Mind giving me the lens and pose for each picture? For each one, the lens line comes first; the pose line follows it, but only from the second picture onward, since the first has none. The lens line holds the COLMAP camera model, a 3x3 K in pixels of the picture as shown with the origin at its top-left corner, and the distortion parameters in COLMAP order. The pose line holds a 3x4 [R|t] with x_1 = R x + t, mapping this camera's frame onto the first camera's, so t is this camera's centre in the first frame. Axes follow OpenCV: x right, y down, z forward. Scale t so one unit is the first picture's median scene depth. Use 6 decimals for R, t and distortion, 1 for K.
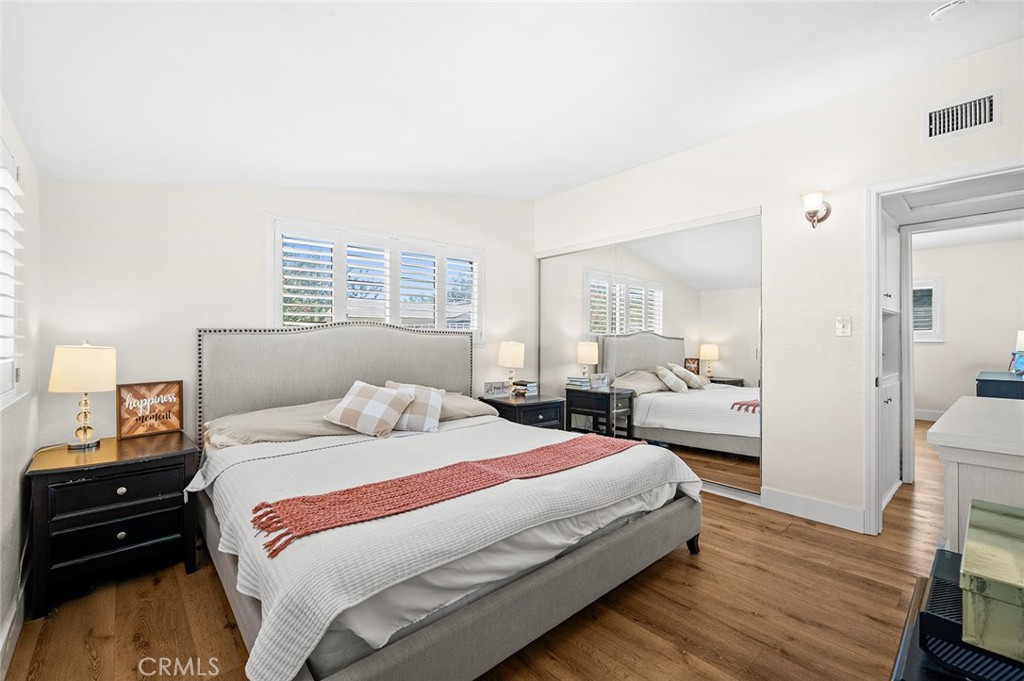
lens RADIAL K [[444.0, 0, 507.8], [0, 444.0, 345.8], [0, 0, 1]] dist [-0.003103, -0.000256]
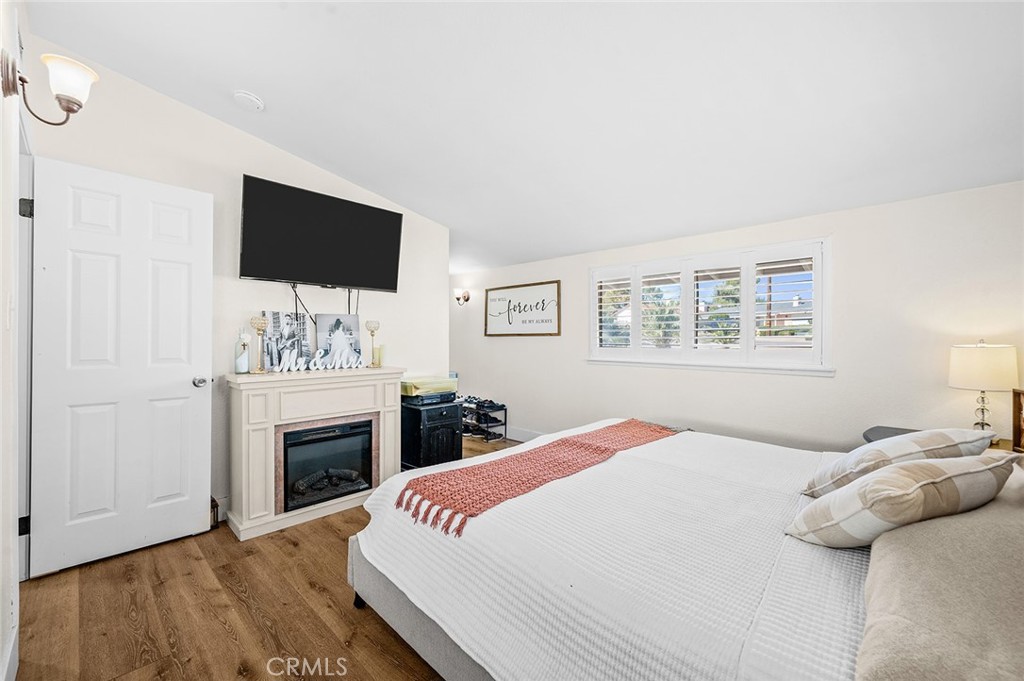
lens RADIAL K [[417.4, 0, 512.0], [0, 417.4, 340.5], [0, 0, 1]] dist [-0.000280, -0.000070]
pose [[-0.996047, 0.000313, -0.088822, 0.206061], [-0.001301, 0.999835, 0.018108, -0.024518], [0.088813, 0.018151, -0.995883, 1.710239]]
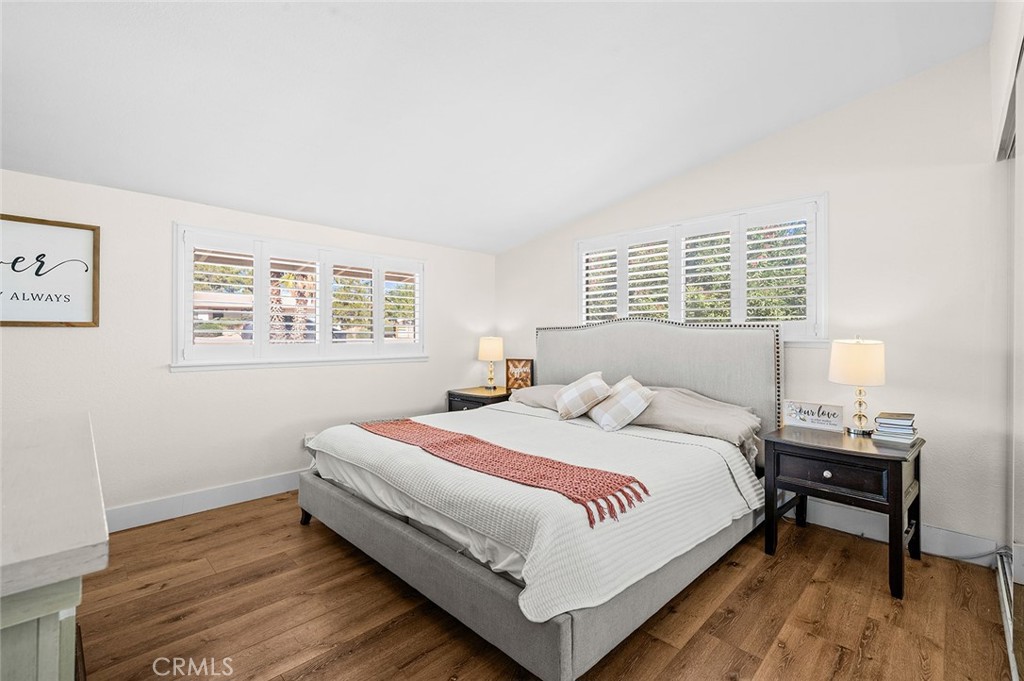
lens RADIAL K [[441.8, 0, 510.2], [0, 441.8, 335.5], [0, 0, 1]] dist [-0.003274, -0.000497]
pose [[0.062588, 0.003579, -0.998033, 0.938398], [-0.018496, 0.999826, 0.002426, -0.012961], [0.997868, 0.018308, 0.062643, 0.874889]]
